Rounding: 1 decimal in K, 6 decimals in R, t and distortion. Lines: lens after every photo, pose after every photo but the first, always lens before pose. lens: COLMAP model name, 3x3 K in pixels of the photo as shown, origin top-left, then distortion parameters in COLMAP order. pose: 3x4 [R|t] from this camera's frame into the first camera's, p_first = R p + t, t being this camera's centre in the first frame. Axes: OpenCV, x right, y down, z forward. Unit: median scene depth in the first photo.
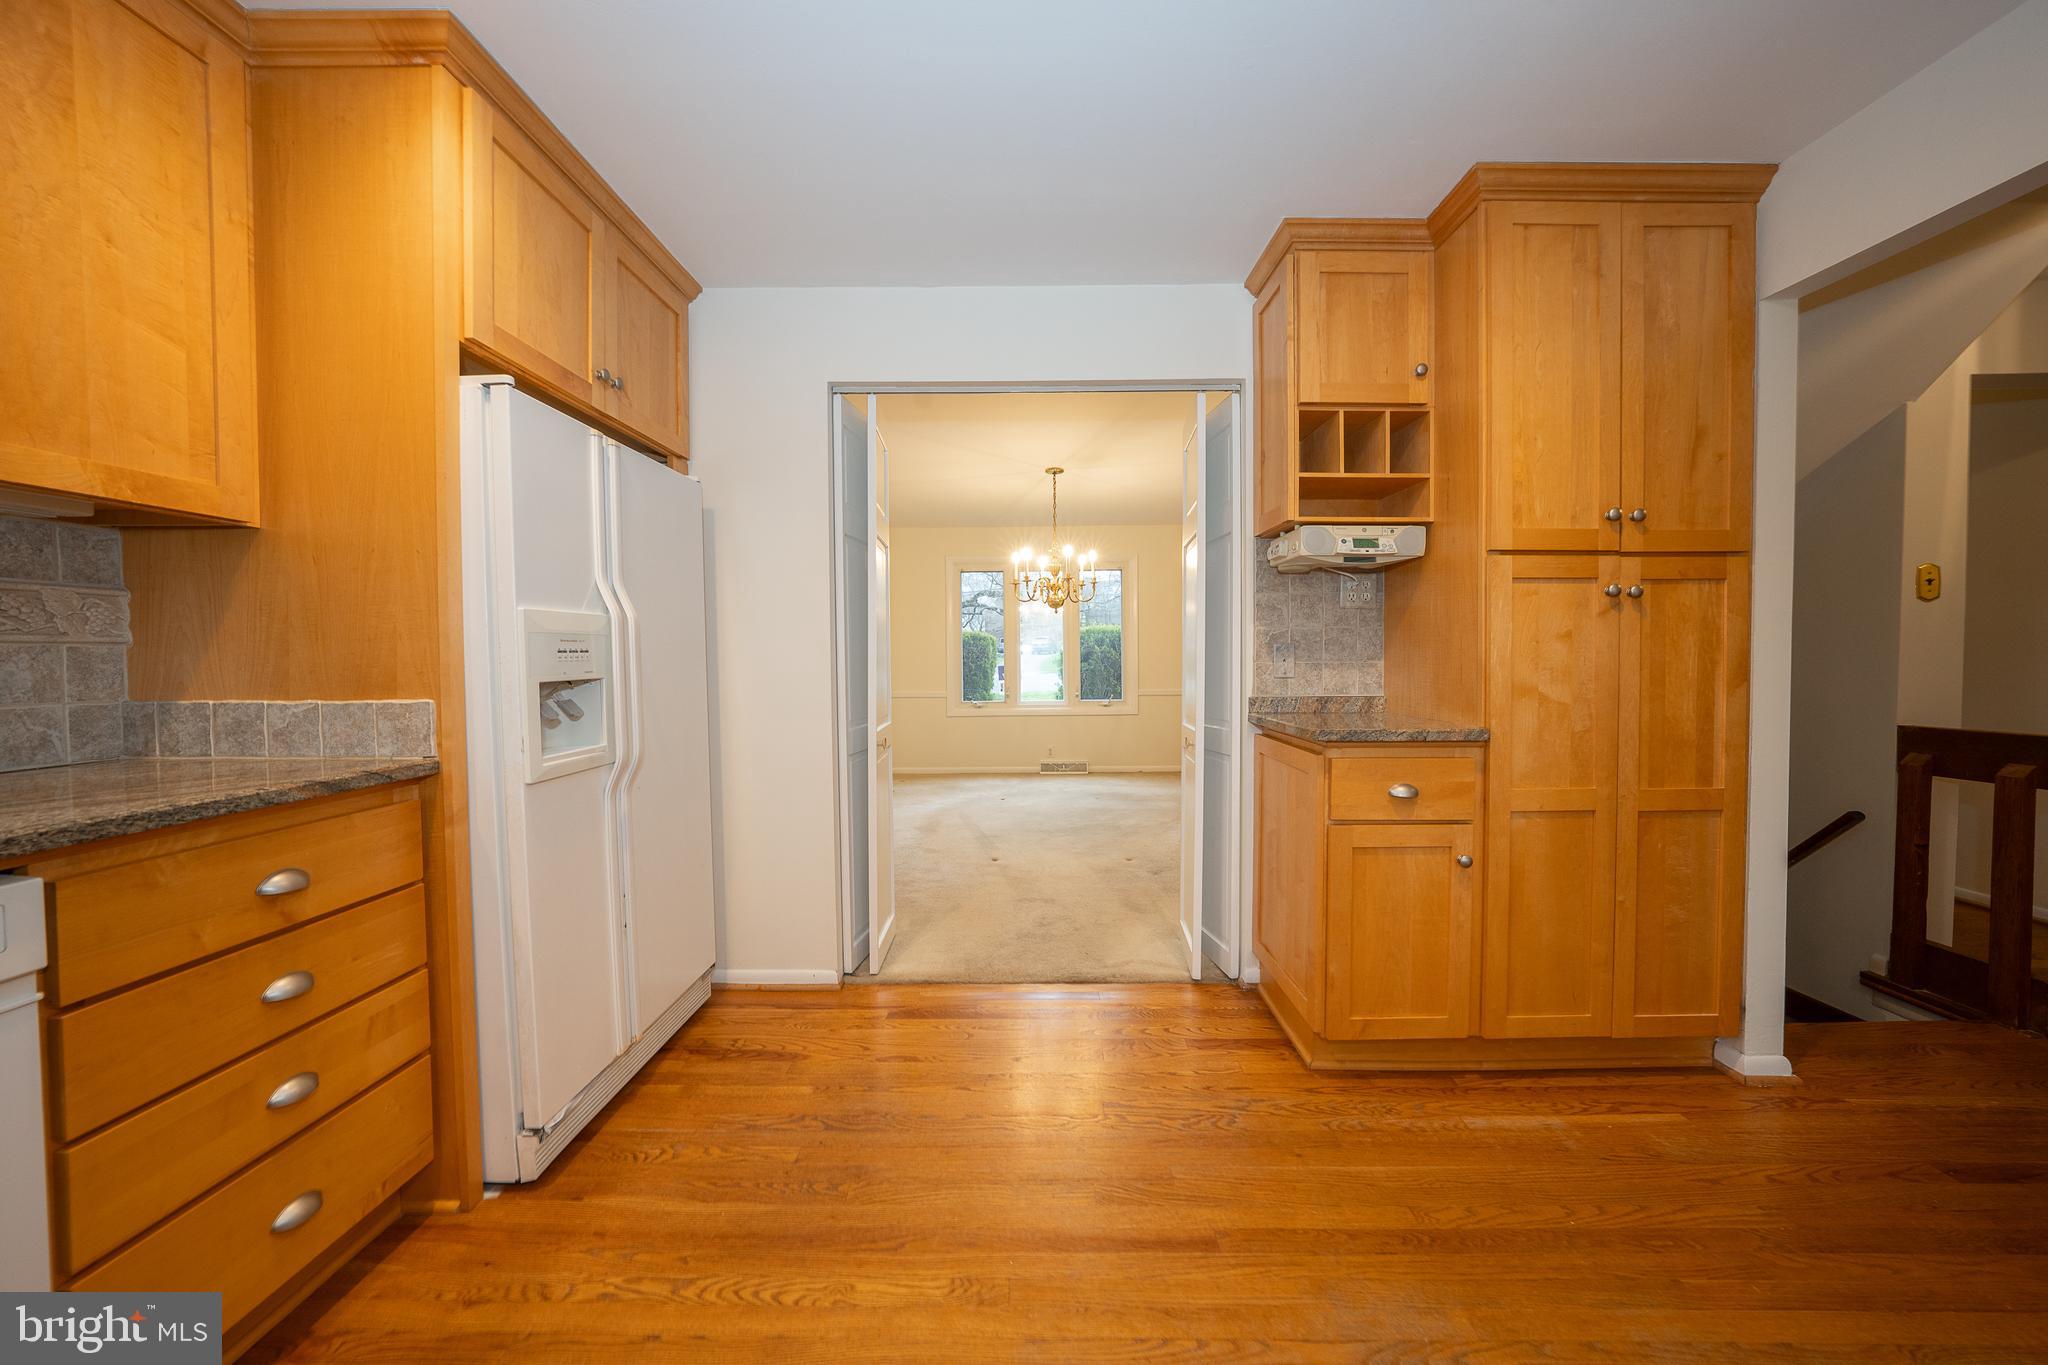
lens RADIAL K [[705.6, 0, 1026.7], [0, 705.6, 677.2], [0, 0, 1]] dist [-0.030317, 0.006429]
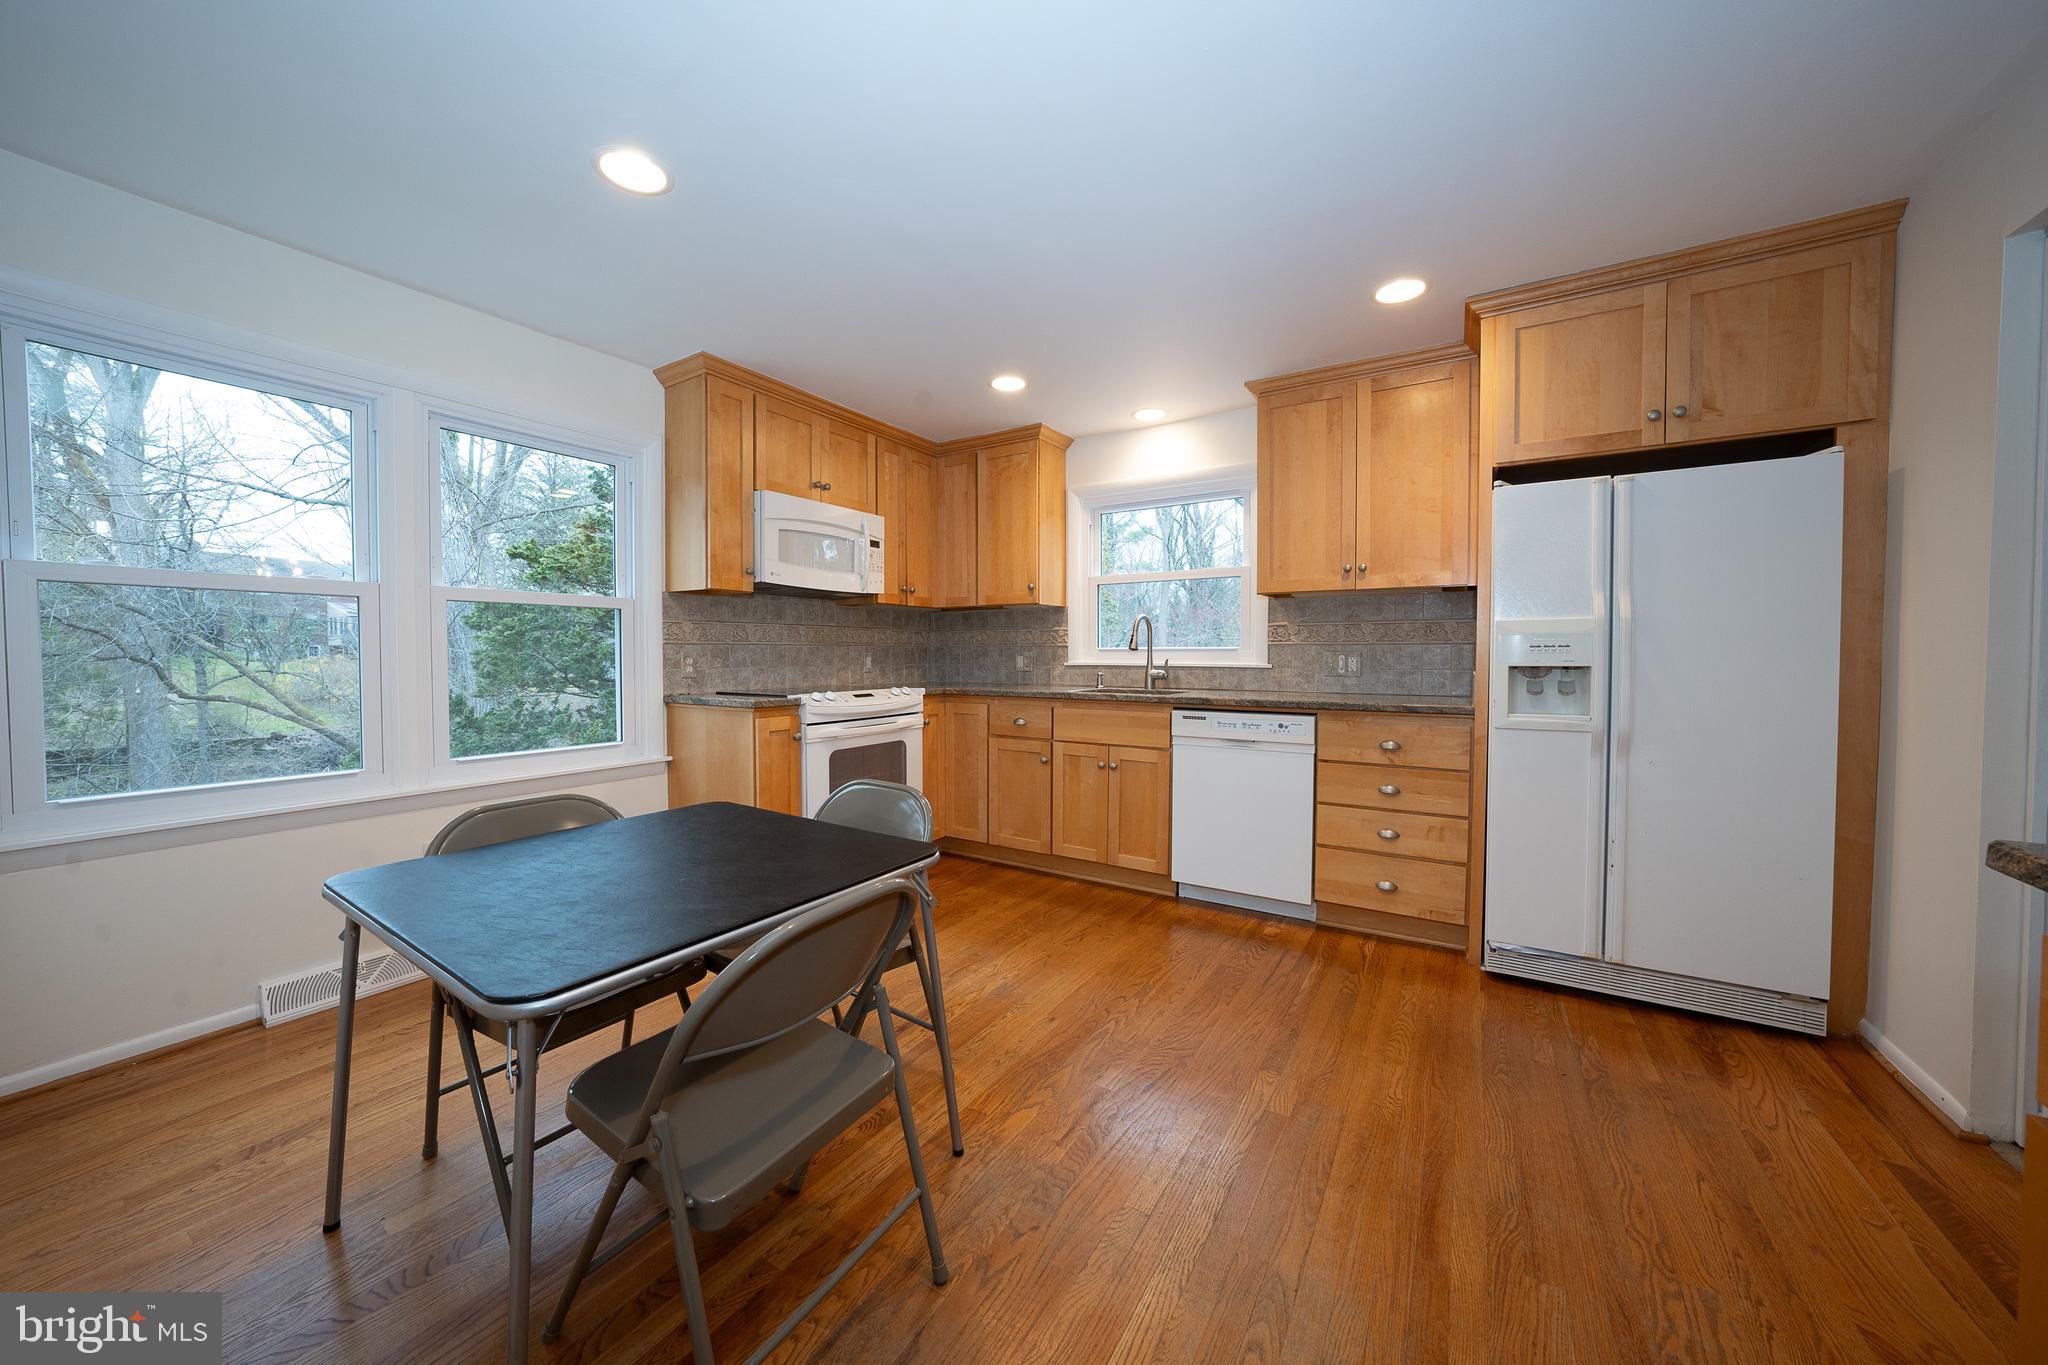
lens RADIAL K [[705.6, 0, 1026.7], [0, 705.6, 677.2], [0, 0, 1]] dist [-0.030317, 0.006429]
pose [[-0.522674, 0.034080, -0.851851, 1.304881], [-0.021894, 0.998335, 0.053374, -0.029638], [0.852251, 0.046548, -0.521058, 0.946866]]
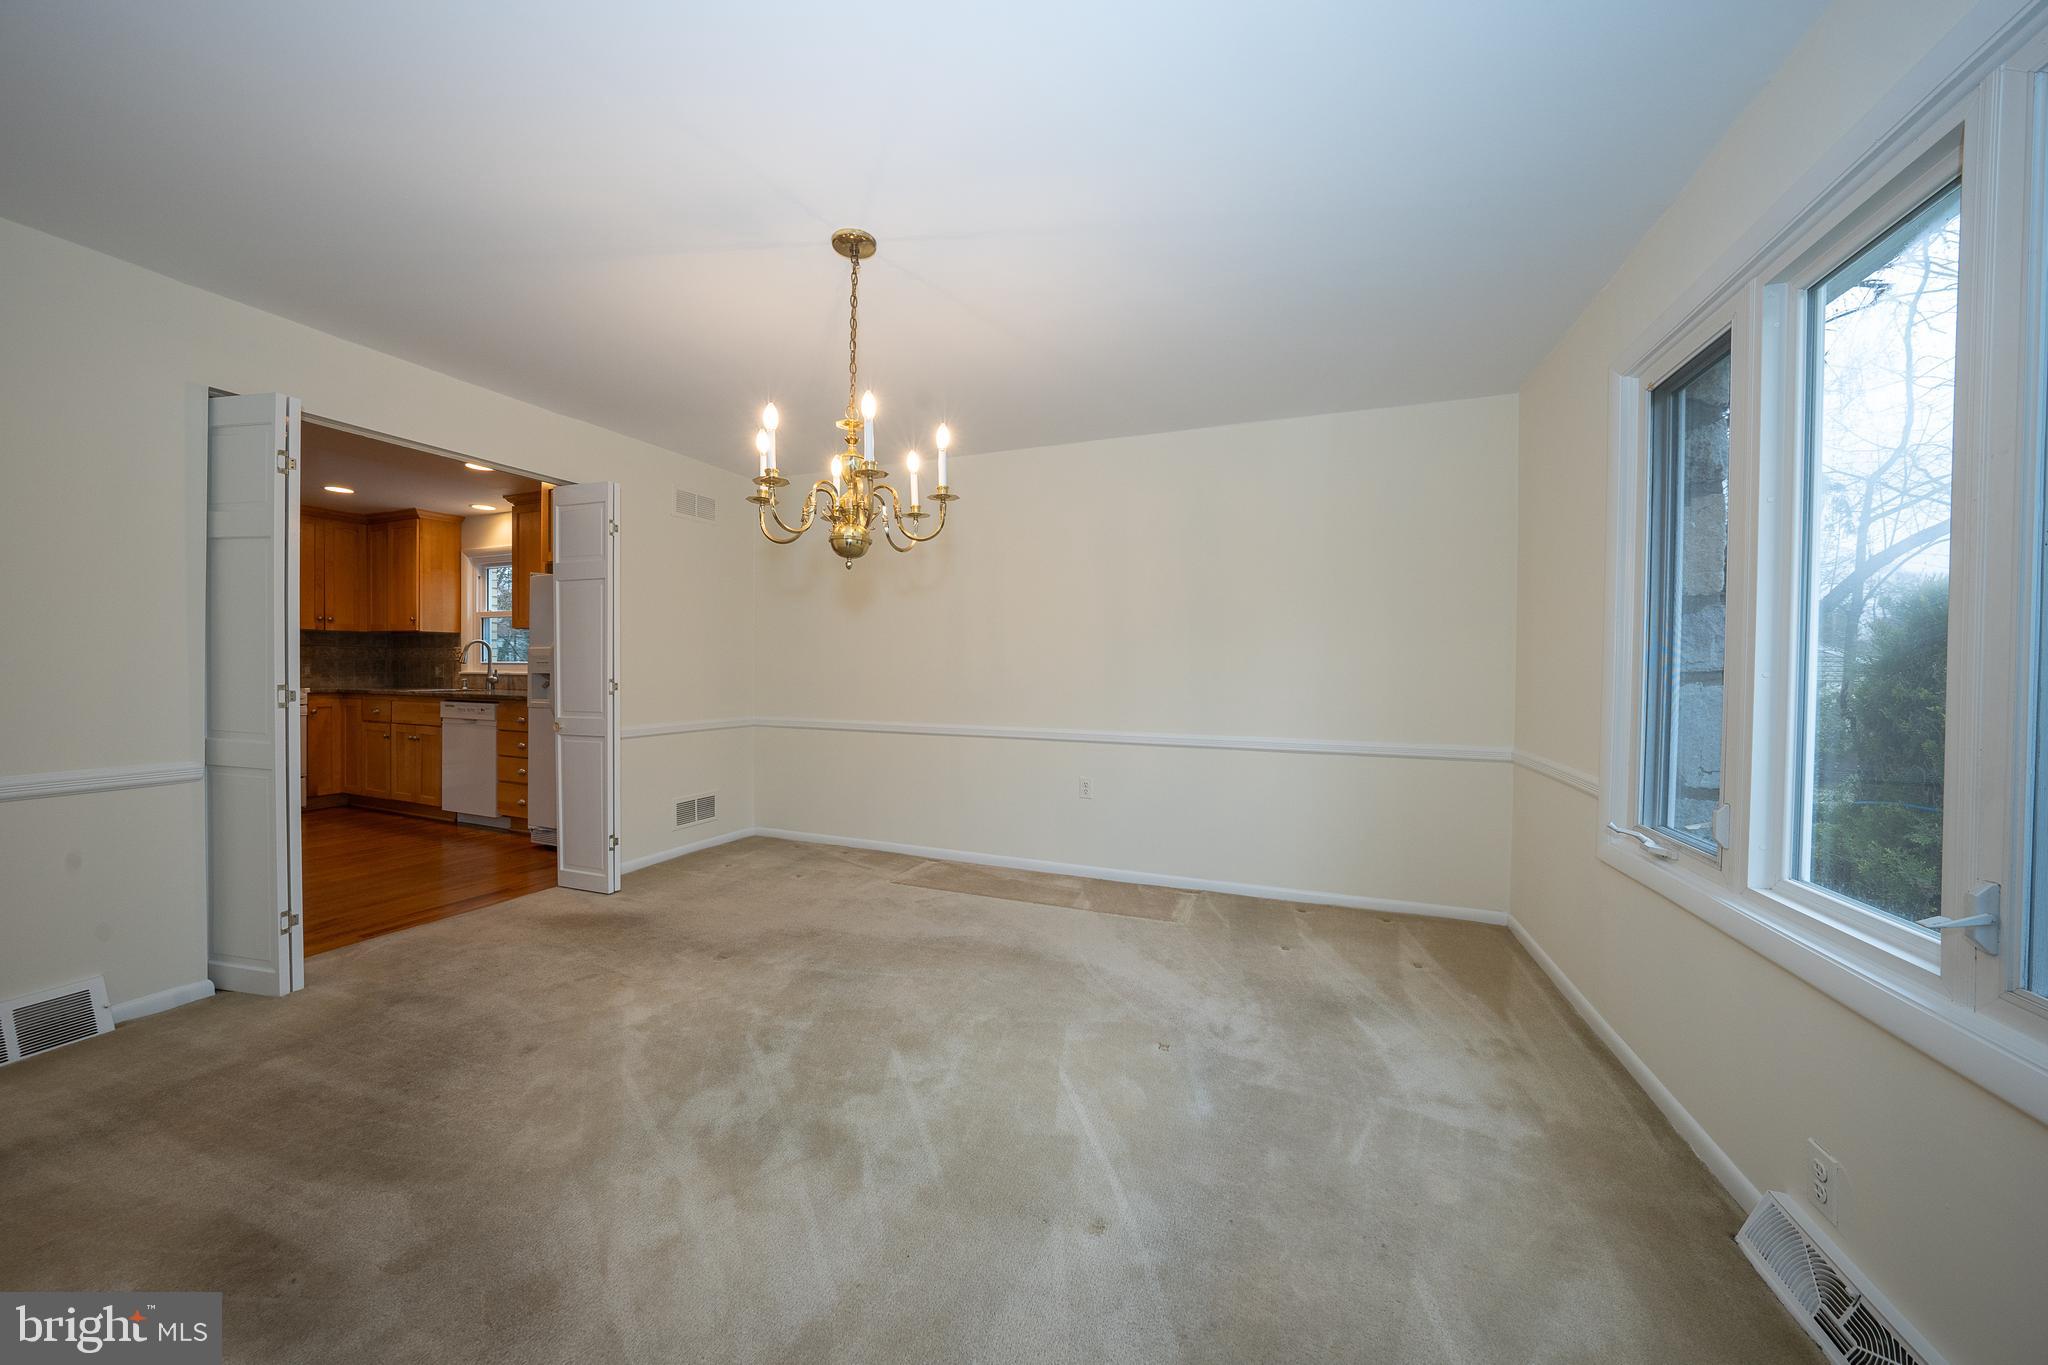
lens RADIAL K [[705.6, 0, 1026.7], [0, 705.6, 677.2], [0, 0, 1]] dist [-0.030317, 0.006429]
pose [[-0.356166, 0.012278, -0.934342, 1.366183], [-0.034330, 0.999067, 0.026215, -0.131967], [0.933792, 0.041413, -0.355412, 4.223407]]
